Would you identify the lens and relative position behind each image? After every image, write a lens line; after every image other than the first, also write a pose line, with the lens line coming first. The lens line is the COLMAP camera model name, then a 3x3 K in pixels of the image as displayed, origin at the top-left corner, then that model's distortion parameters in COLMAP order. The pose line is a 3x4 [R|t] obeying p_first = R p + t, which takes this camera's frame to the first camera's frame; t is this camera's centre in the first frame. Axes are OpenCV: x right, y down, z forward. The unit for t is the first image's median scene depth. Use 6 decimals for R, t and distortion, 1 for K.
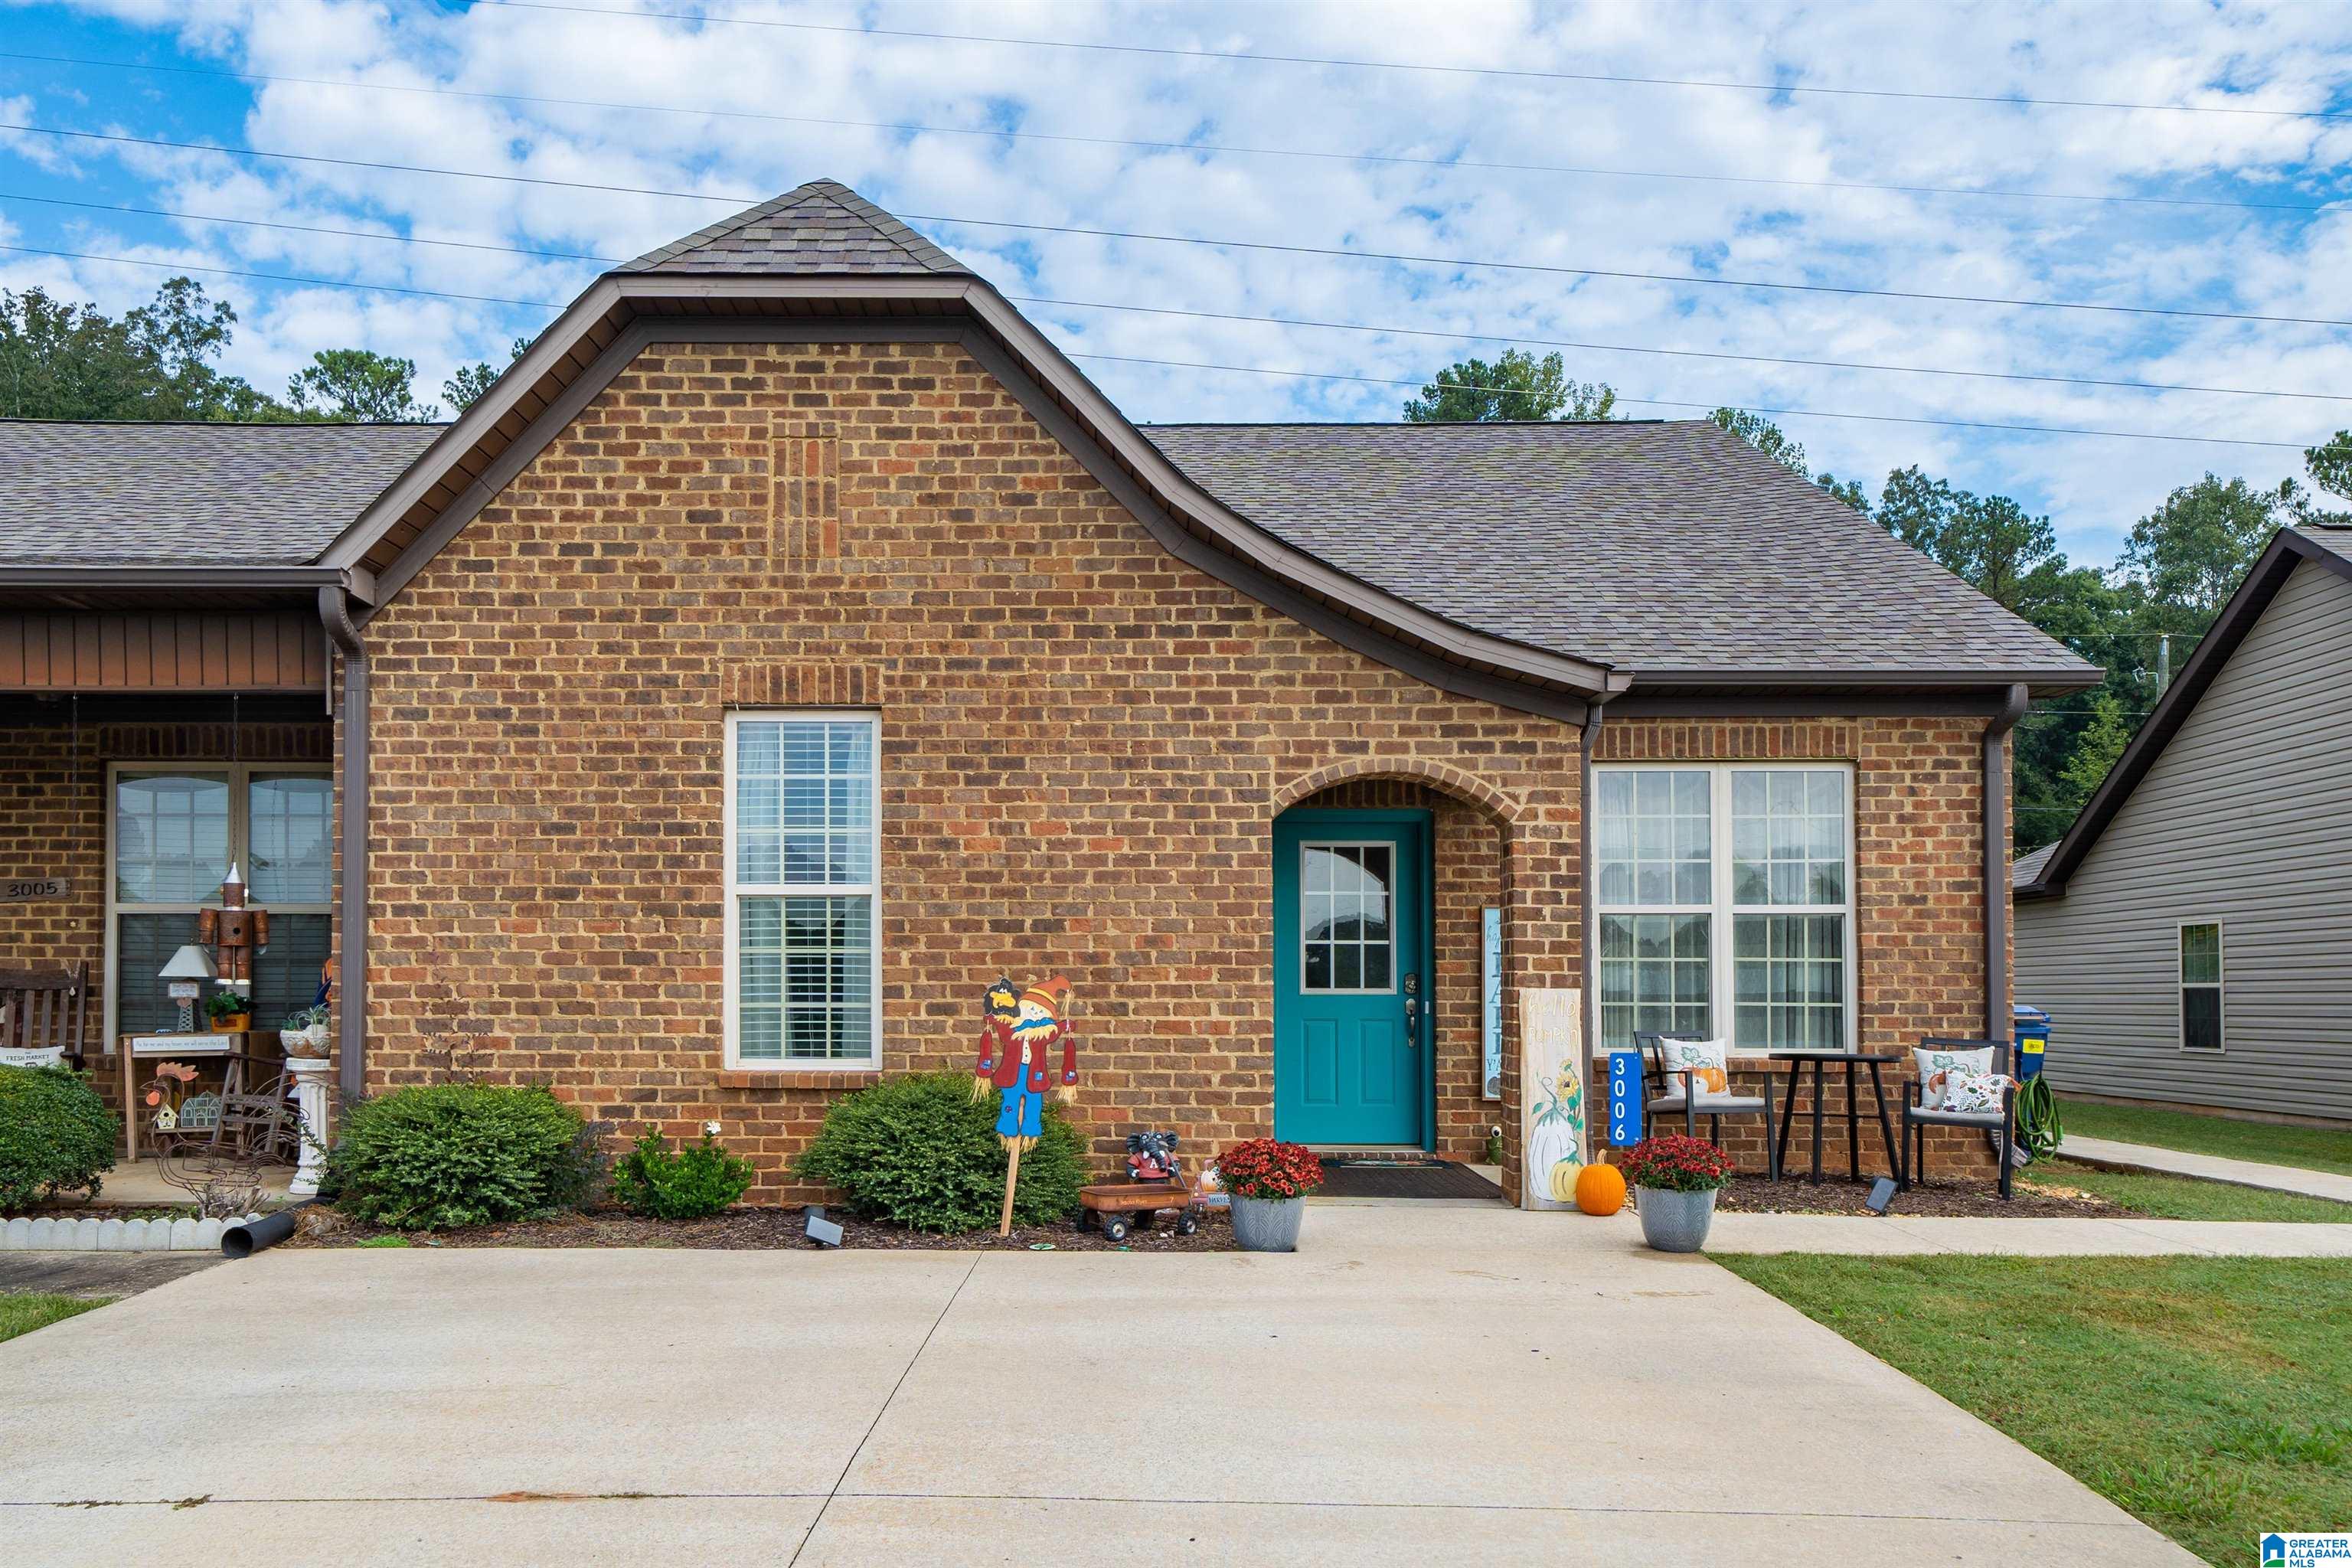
lens RADIAL K [[1898.0, 0, 1175.7], [0, 1898.0, 796.8], [0, 0, 1]] dist [0.023699, -0.005592]
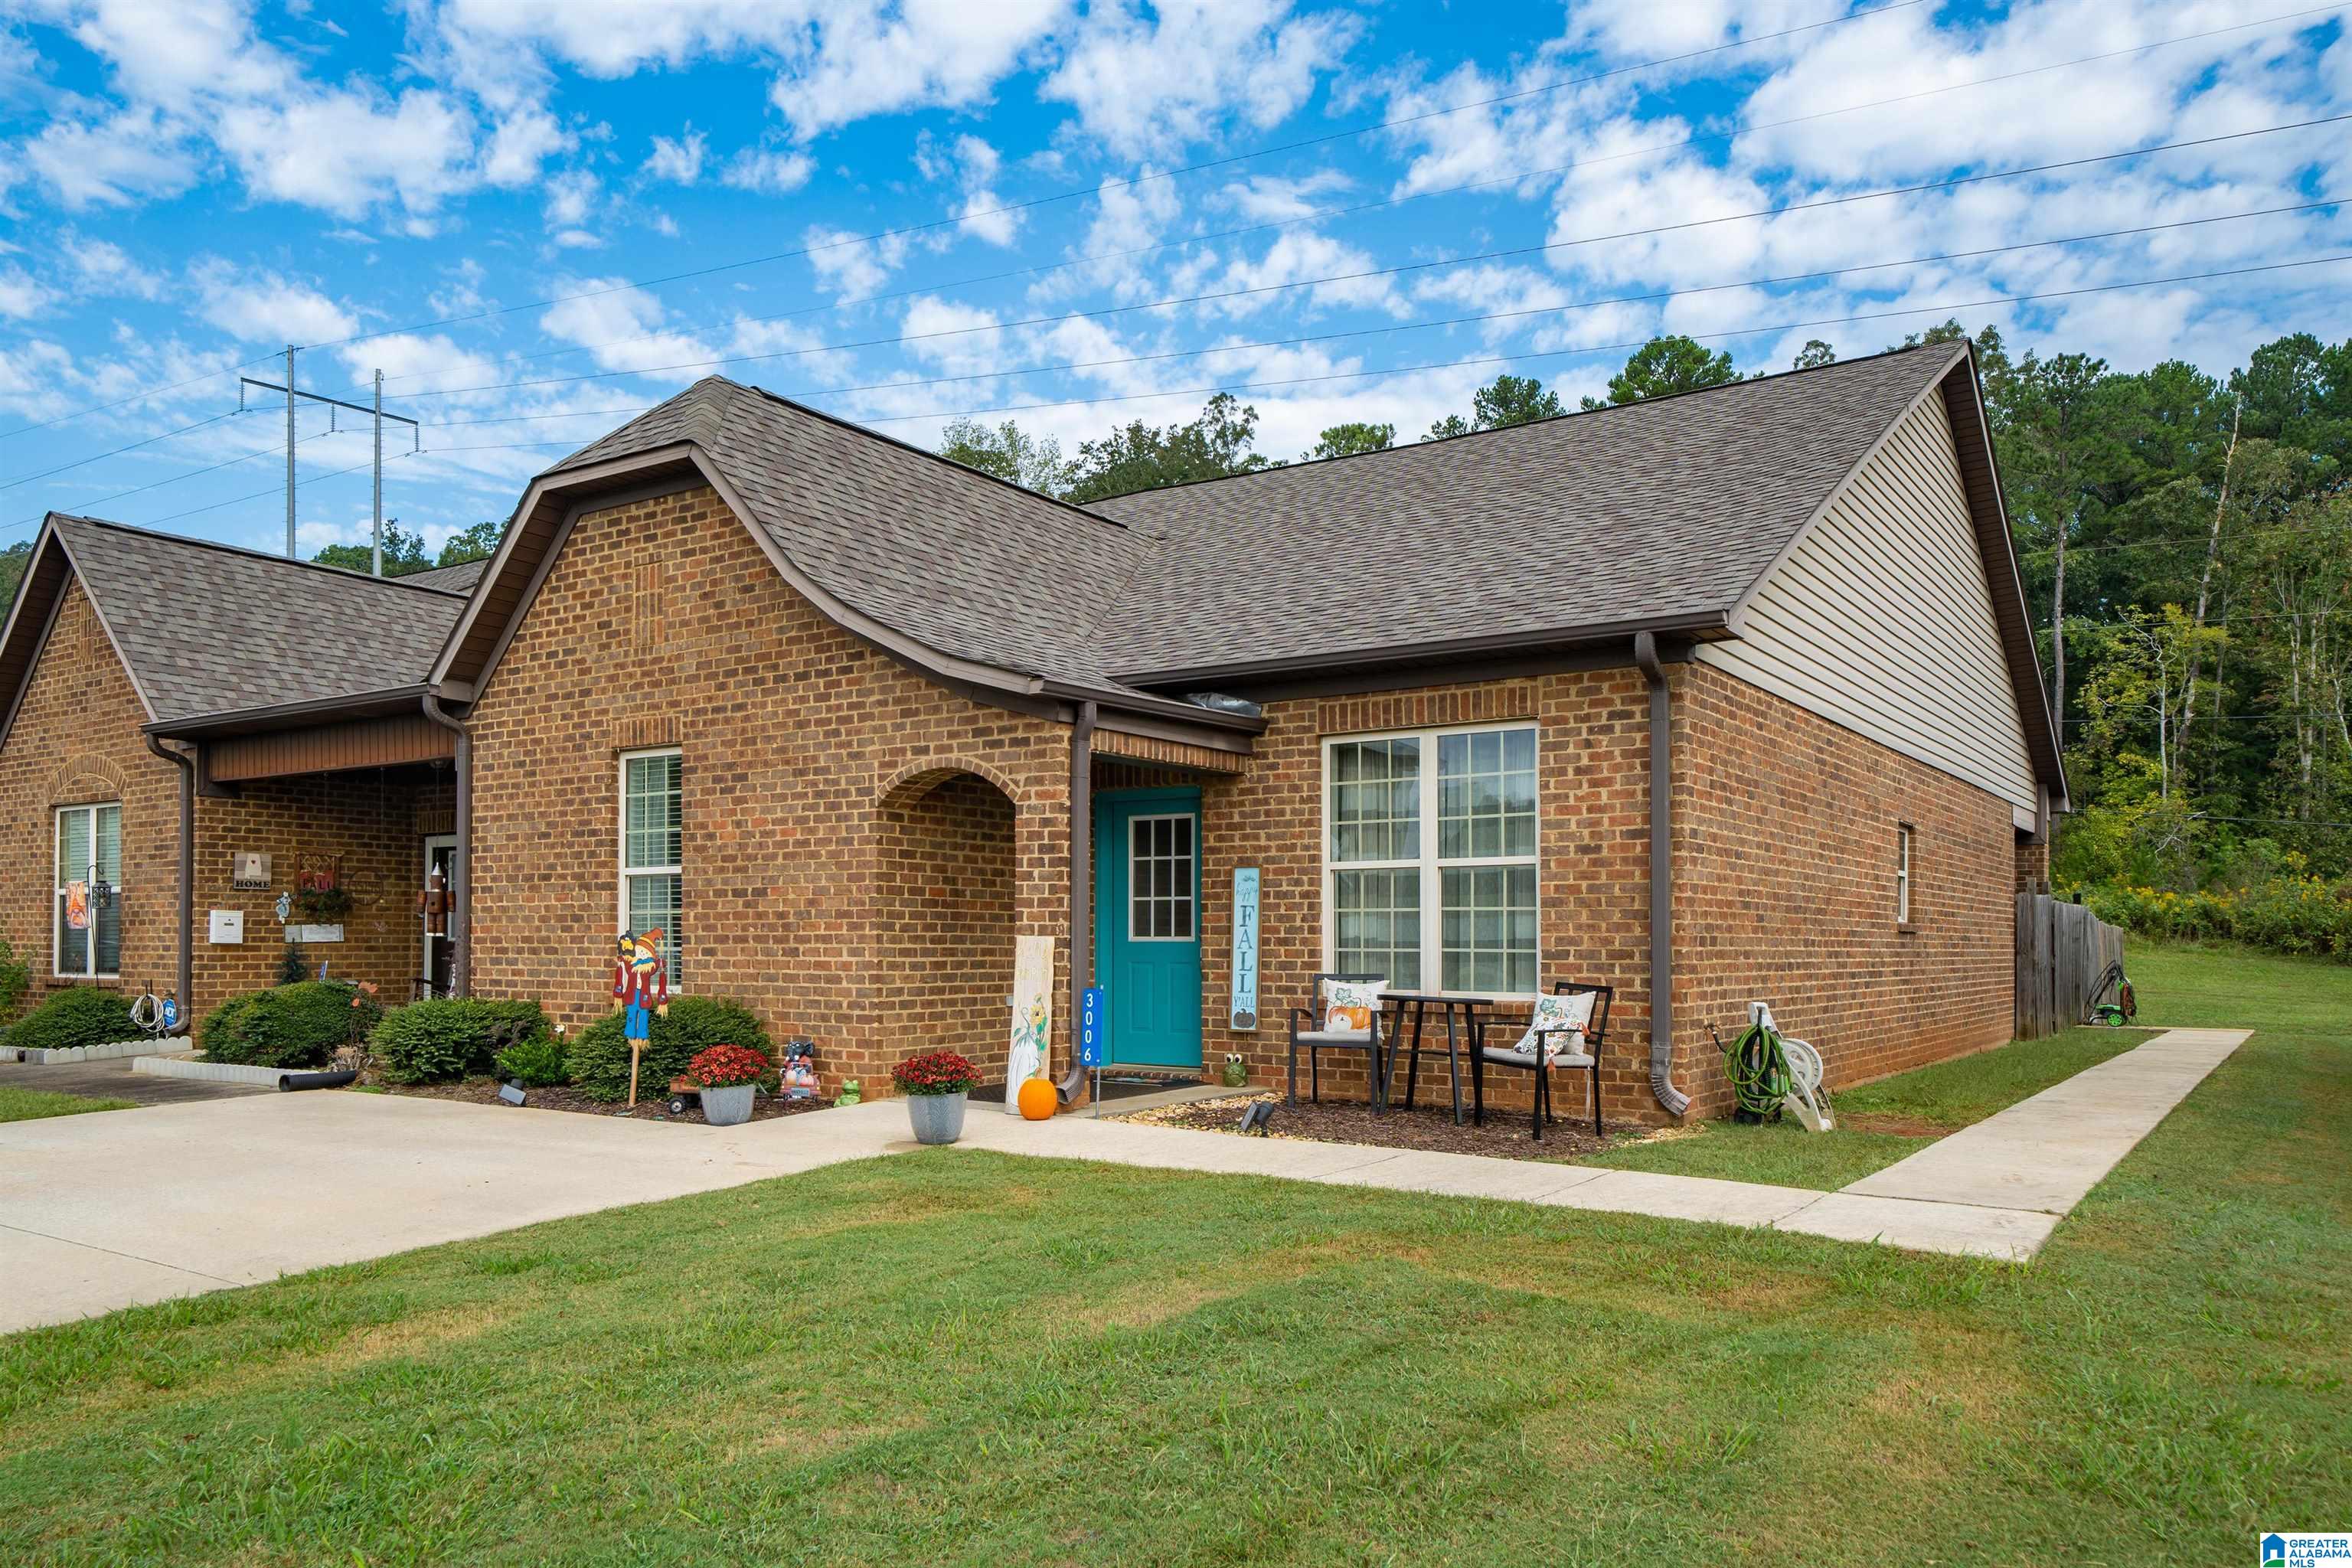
lens RADIAL K [[1712.7, 0, 1176.5], [0, 1712.7, 768.6], [0, 0, 1]] dist [0.030980, 0.000223]
pose [[0.820582, -0.058008, -0.568577, 0.896017], [0.058607, 0.998132, -0.017250, 0.016560], [0.568516, -0.019168, 0.822449, 0.135126]]
